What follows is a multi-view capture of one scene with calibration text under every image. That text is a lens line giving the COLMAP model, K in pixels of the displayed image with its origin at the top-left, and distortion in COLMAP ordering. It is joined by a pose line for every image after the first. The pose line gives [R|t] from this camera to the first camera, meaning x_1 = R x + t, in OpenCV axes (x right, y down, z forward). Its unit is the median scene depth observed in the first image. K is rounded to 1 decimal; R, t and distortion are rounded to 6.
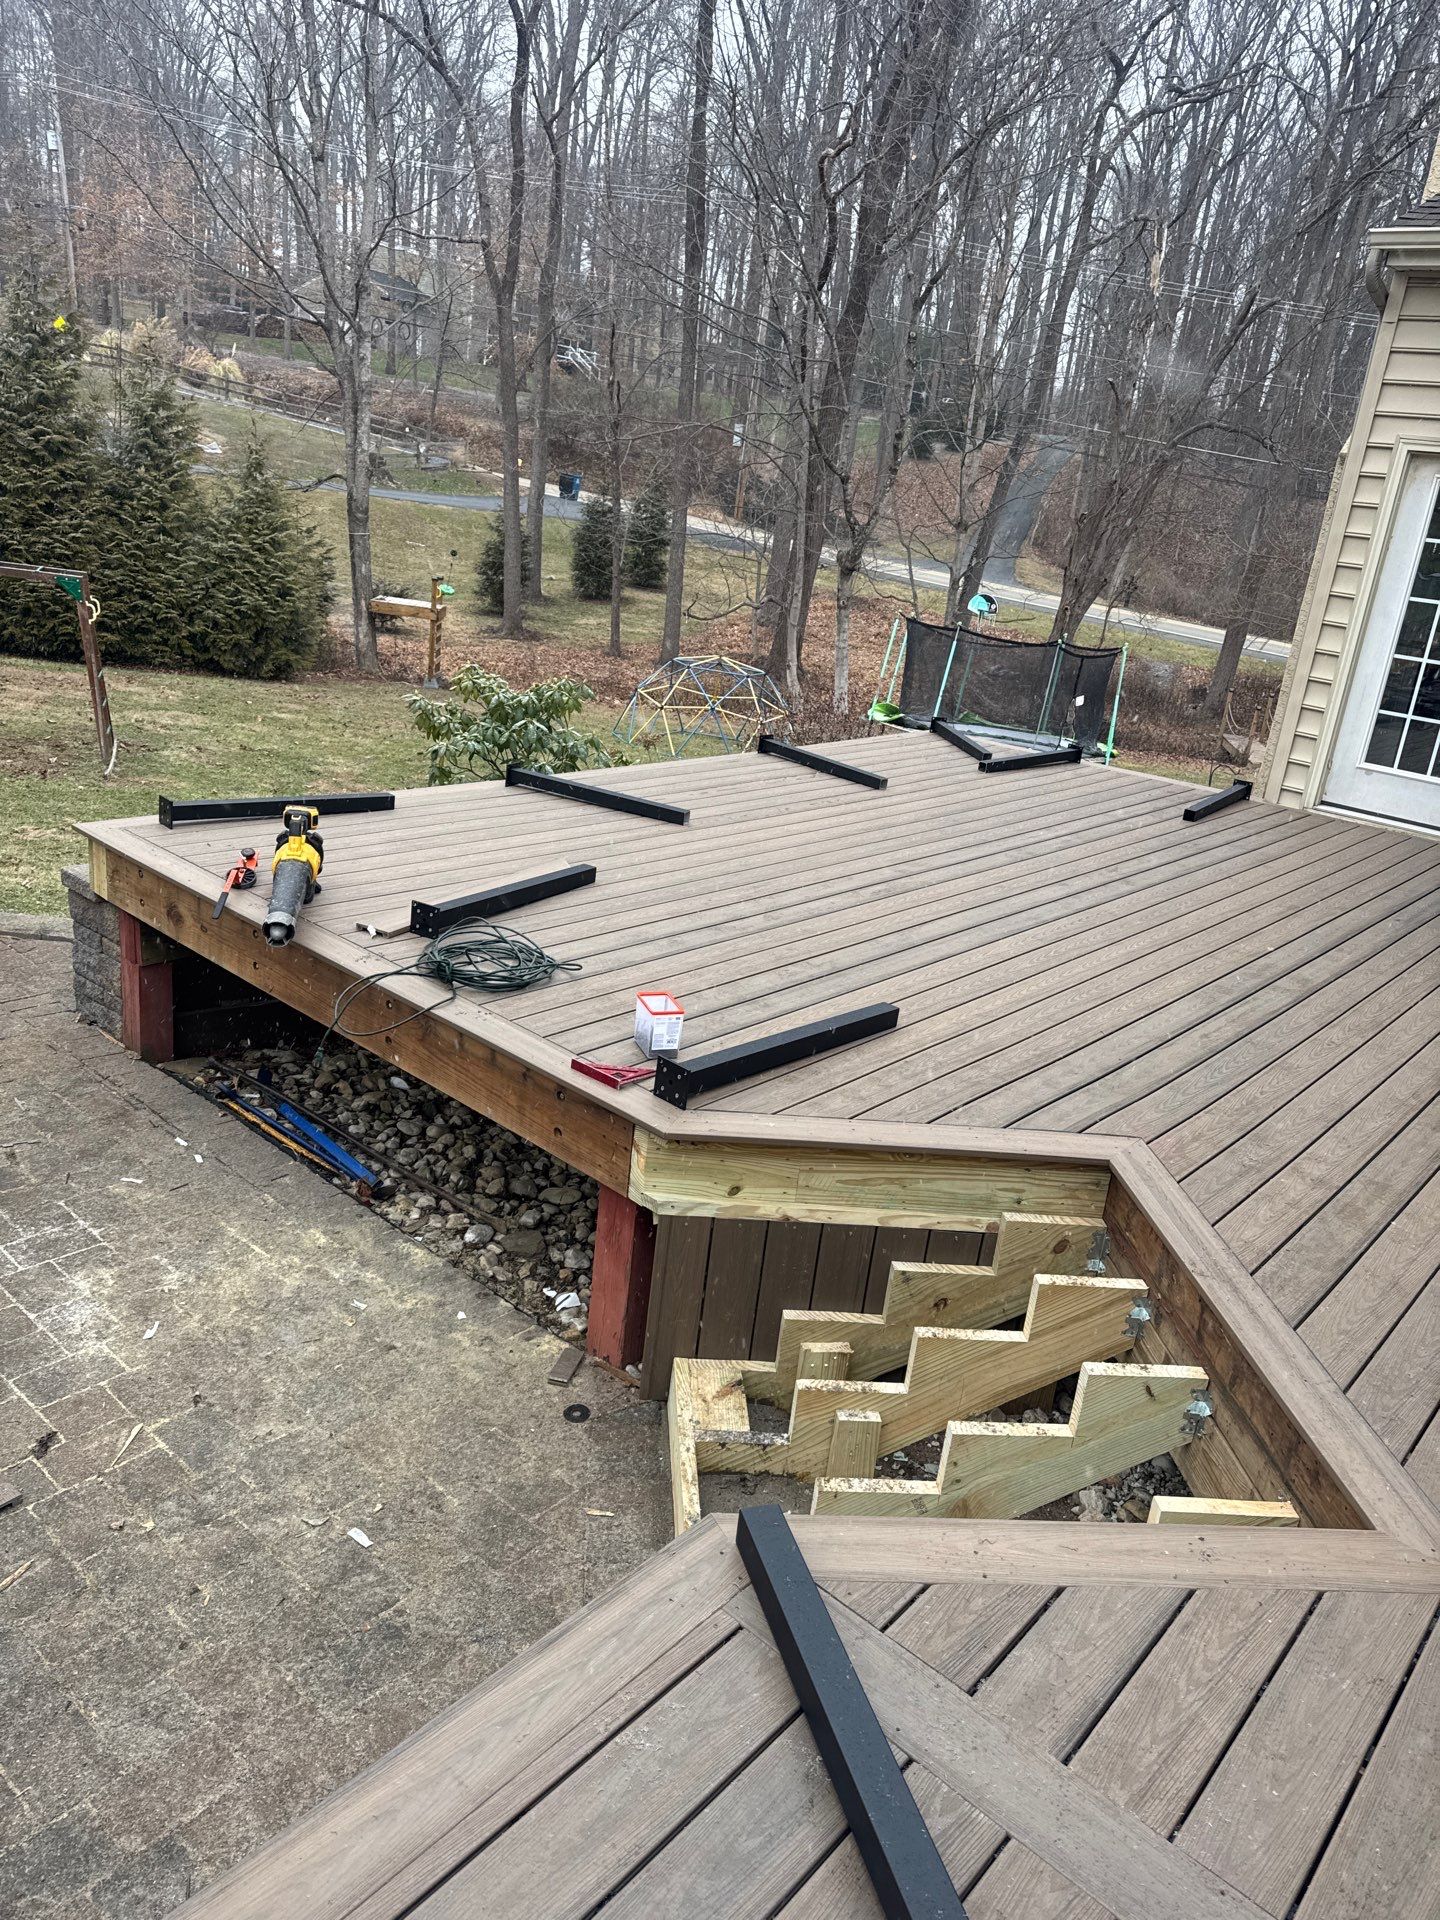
lens RADIAL K [[1355.3, 0, 714.8], [0, 1355.3, 948.9], [0, 0, 1]] dist [0.009963, -0.009996]
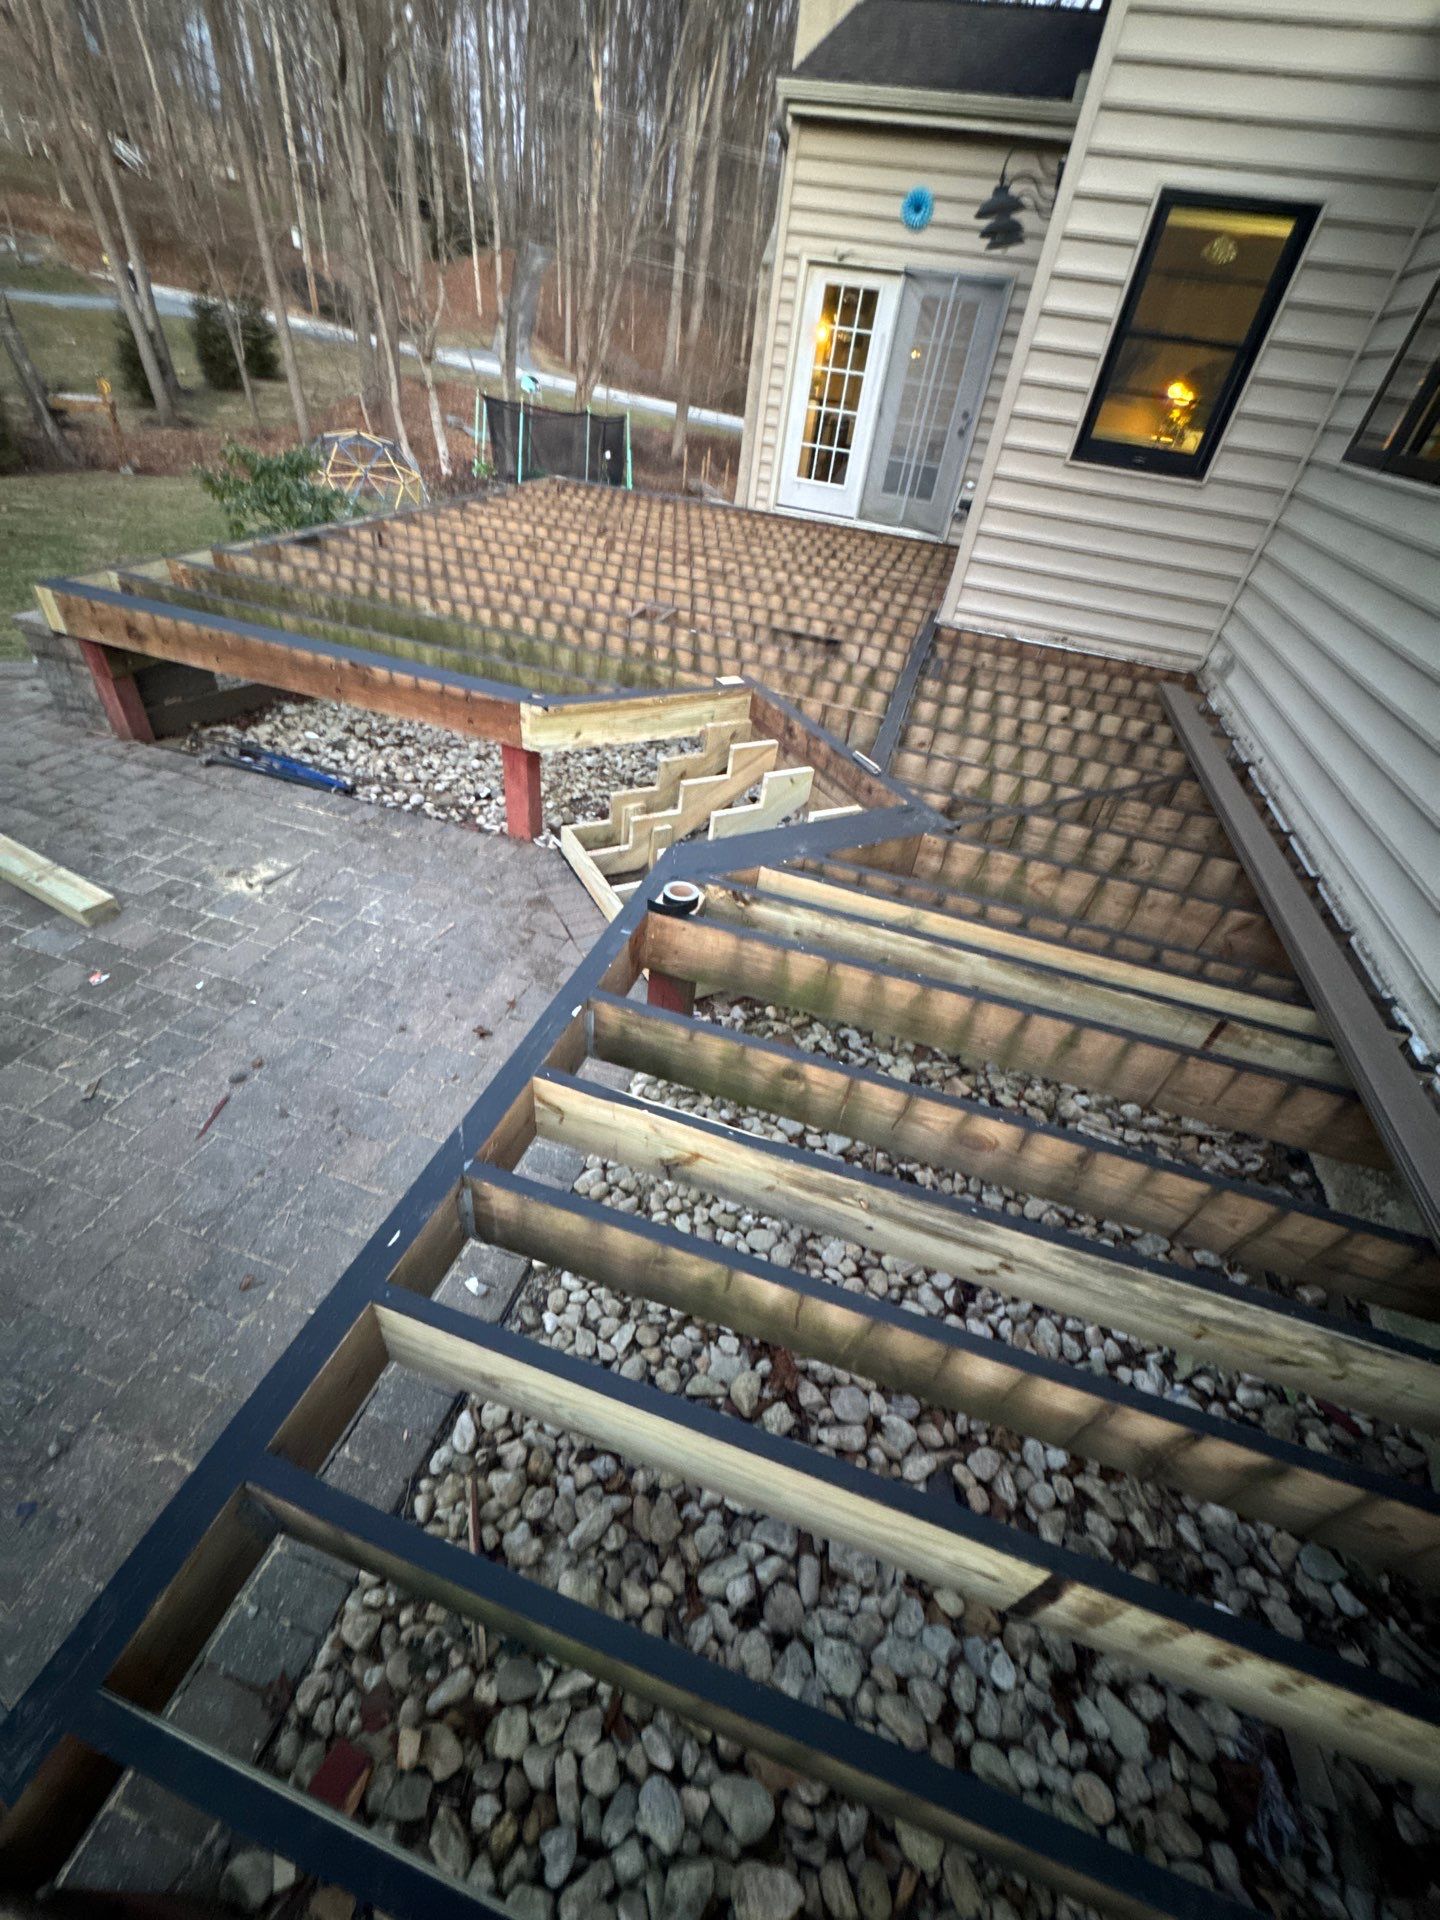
lens RADIAL K [[761.2, 0, 720.1], [0, 761.2, 960.2], [0, 0, 1]] dist [-0.003898, -0.001089]
pose [[0.917235, -0.258001, 0.303506, -0.095722], [0.120218, 0.905675, 0.406572, 0.023650], [-0.379774, -0.336435, 0.861733, -0.057007]]
